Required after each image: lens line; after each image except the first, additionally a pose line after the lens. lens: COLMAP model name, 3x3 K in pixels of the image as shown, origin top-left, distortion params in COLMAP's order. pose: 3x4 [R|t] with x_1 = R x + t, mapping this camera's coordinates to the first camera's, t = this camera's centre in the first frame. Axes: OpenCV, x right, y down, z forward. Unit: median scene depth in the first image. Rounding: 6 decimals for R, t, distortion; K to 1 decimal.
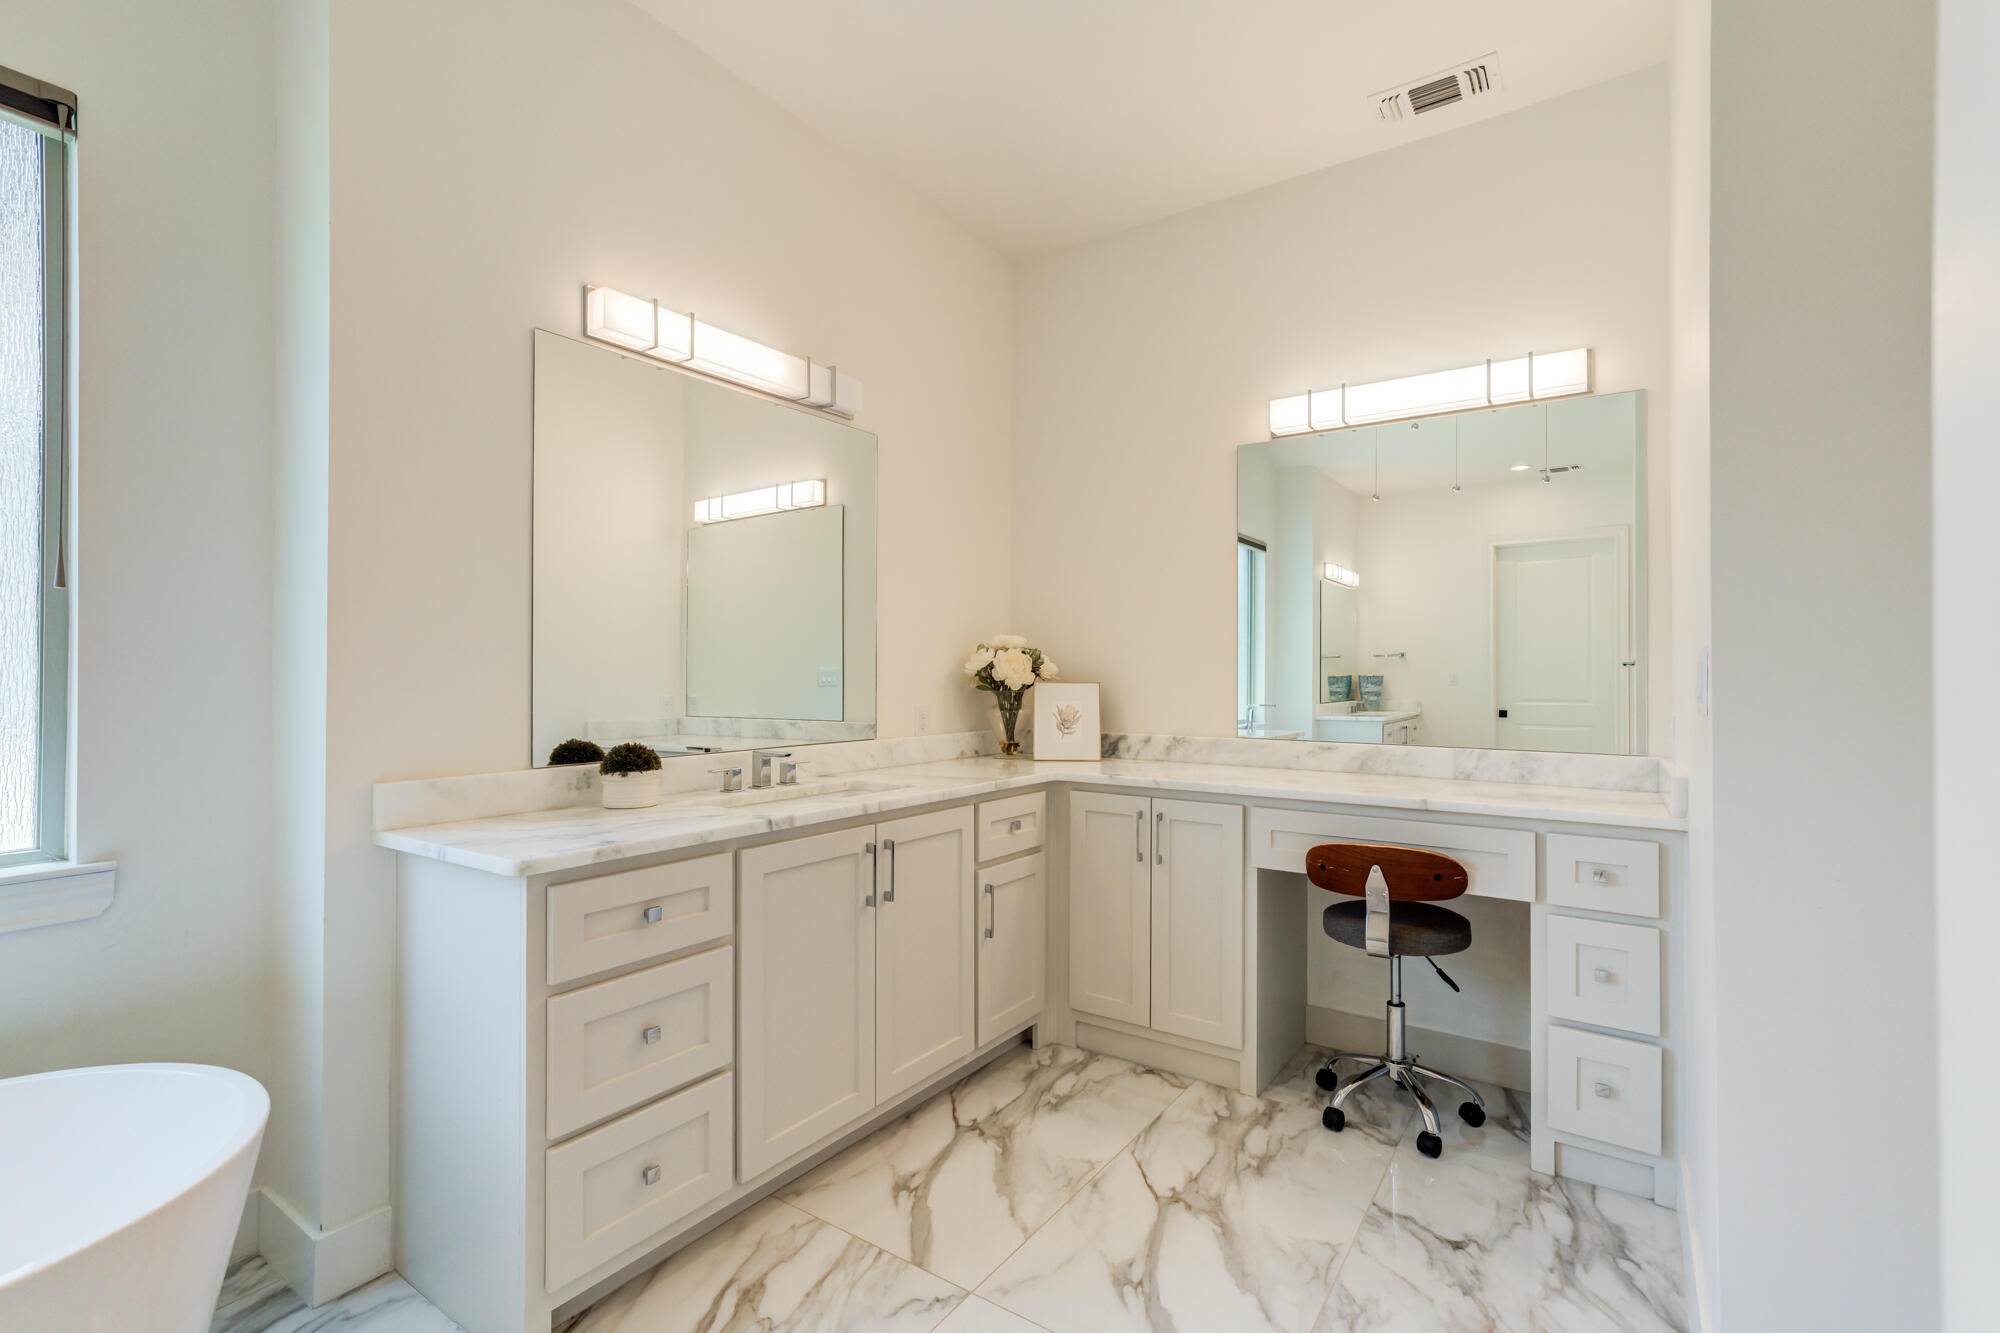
lens RADIAL K [[902.9, 0, 988.1], [0, 902.9, 671.9], [0, 0, 1]] dist [-0.022720, 0.018114]
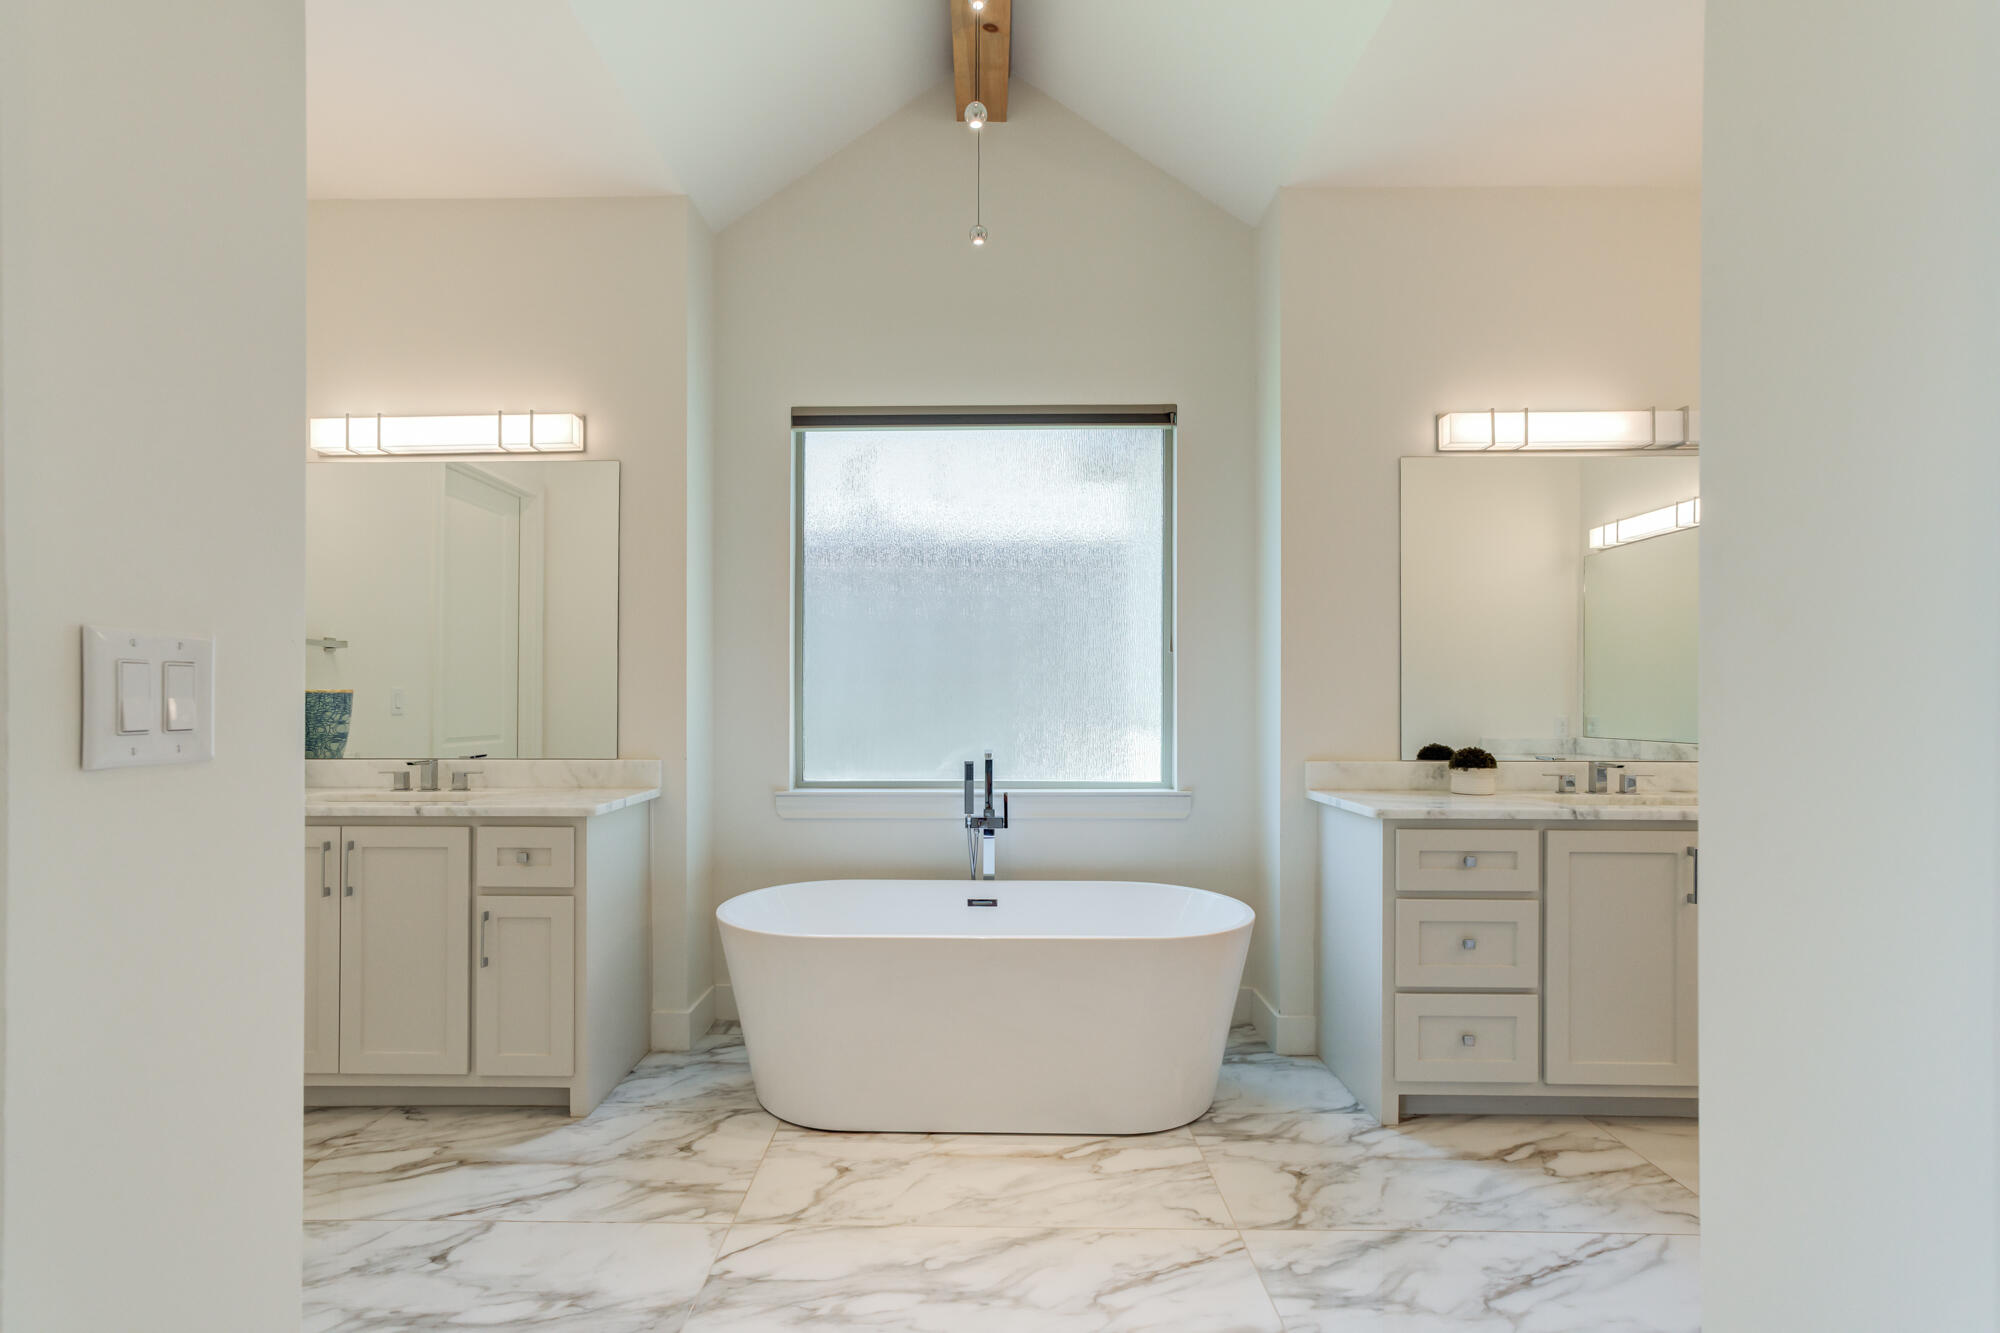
lens RADIAL K [[902.9, 0, 988.1], [0, 902.9, 671.9], [0, 0, 1]] dist [-0.022720, 0.018114]
pose [[0.570744, -0.019541, -0.820895, 0.343684], [-0.000555, 0.999707, -0.024184, -0.000863], [0.821128, 0.014259, 0.570567, -0.425830]]
